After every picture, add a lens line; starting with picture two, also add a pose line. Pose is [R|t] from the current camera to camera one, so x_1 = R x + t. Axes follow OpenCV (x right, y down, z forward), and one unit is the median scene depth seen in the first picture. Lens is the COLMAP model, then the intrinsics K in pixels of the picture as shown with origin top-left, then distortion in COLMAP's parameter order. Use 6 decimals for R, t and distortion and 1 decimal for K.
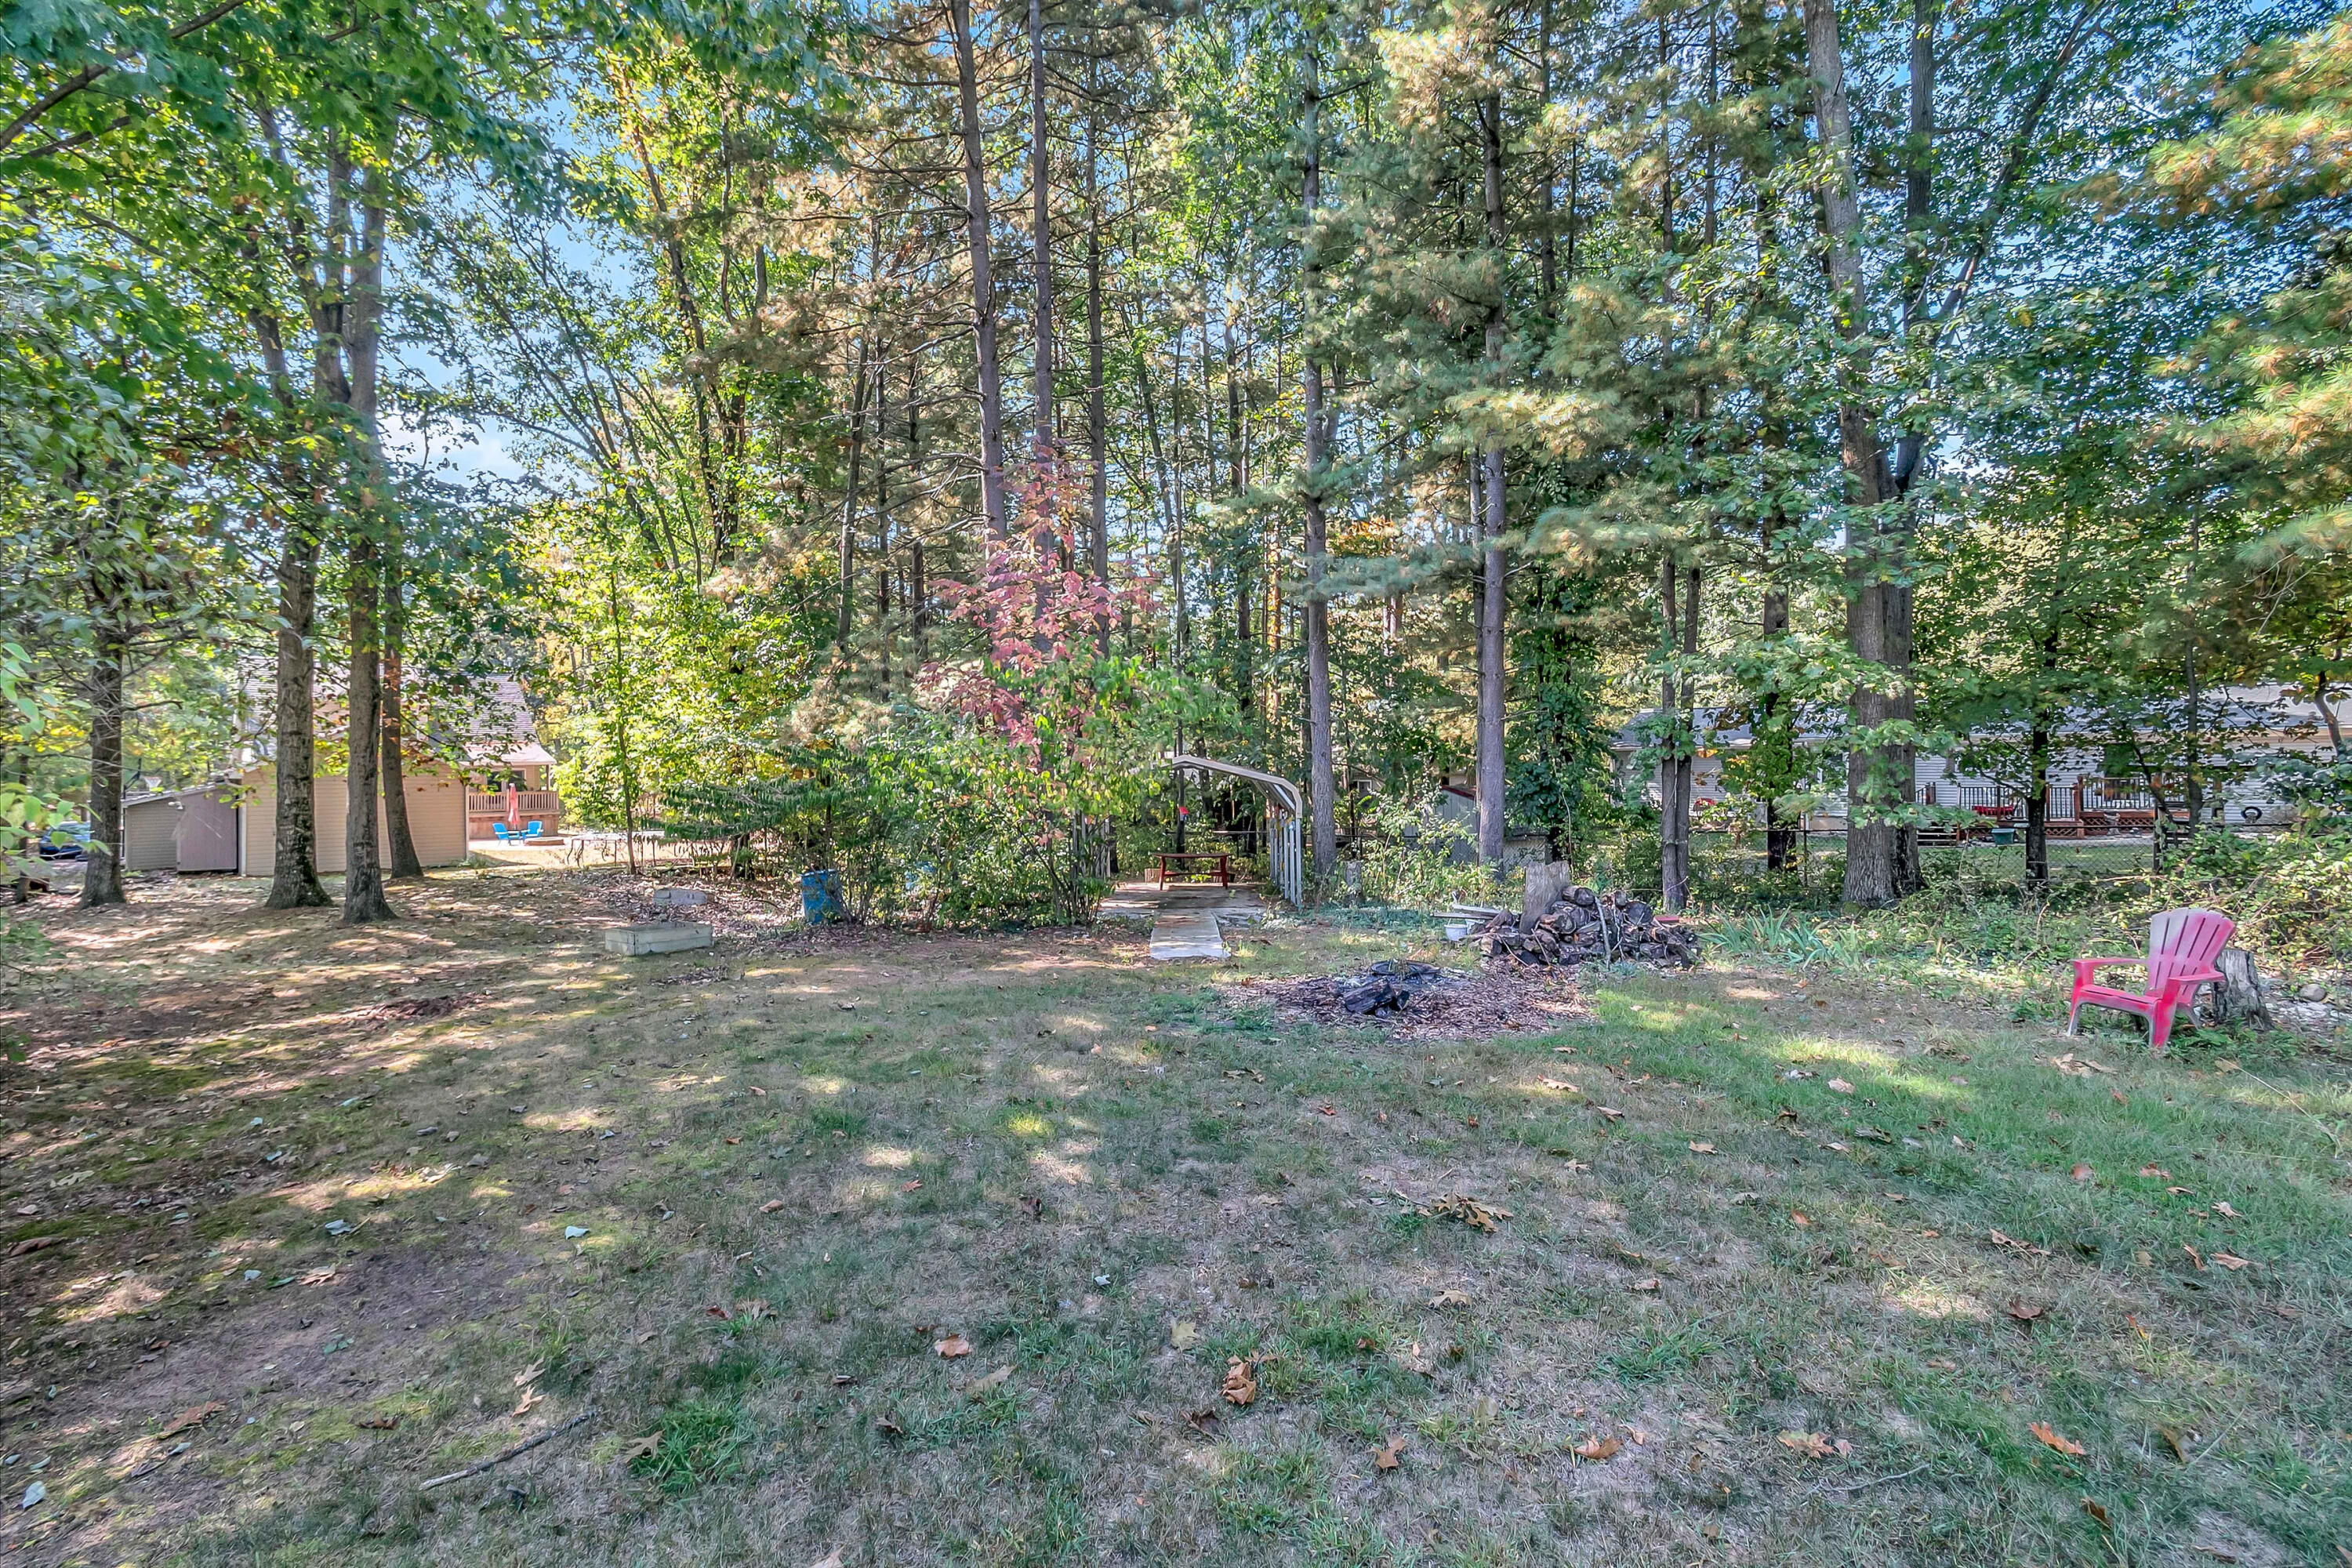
lens RADIAL K [[1039.9, 0, 1136.9], [0, 1039.9, 777.1], [0, 0, 1]] dist [0.008819, -0.005578]
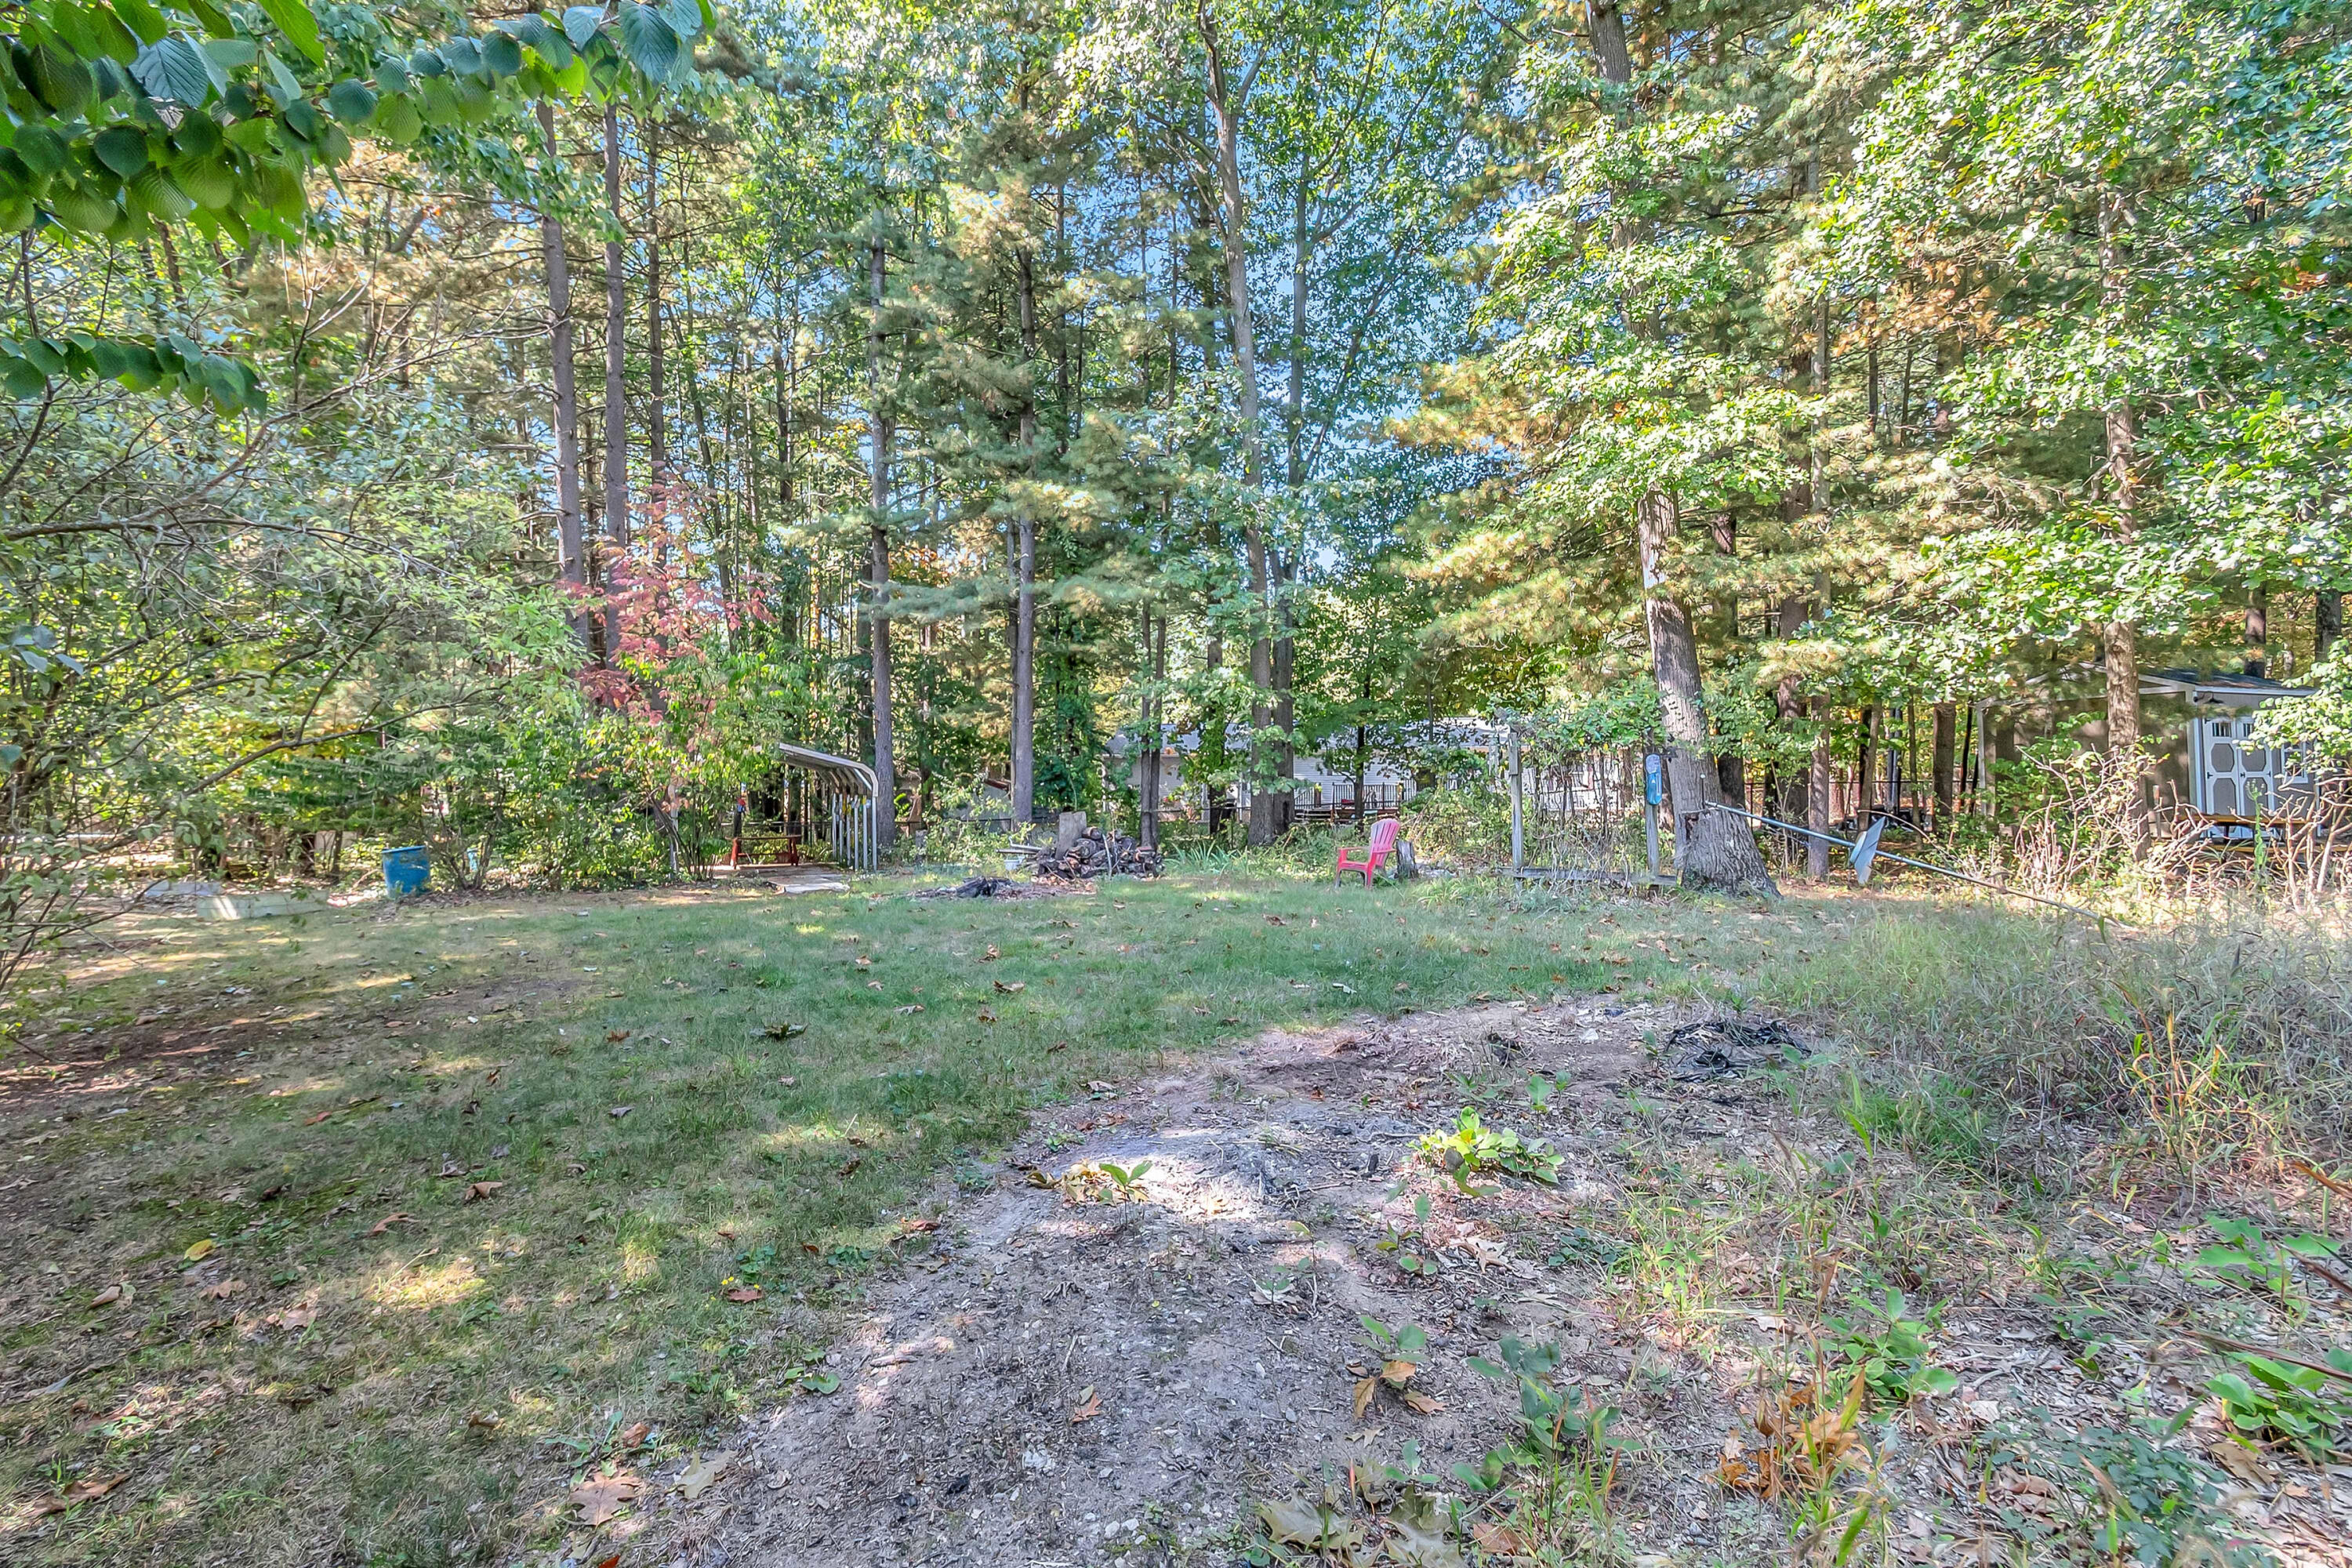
lens RADIAL K [[1039.9, 0, 1136.9], [0, 1039.9, 777.1], [0, 0, 1]] dist [0.008819, -0.005578]
pose [[0.893941, 0.007478, 0.448121, -0.111966], [-0.003272, 0.999943, -0.010159, 0.027923], [-0.448172, 0.007616, 0.893915, -0.216323]]
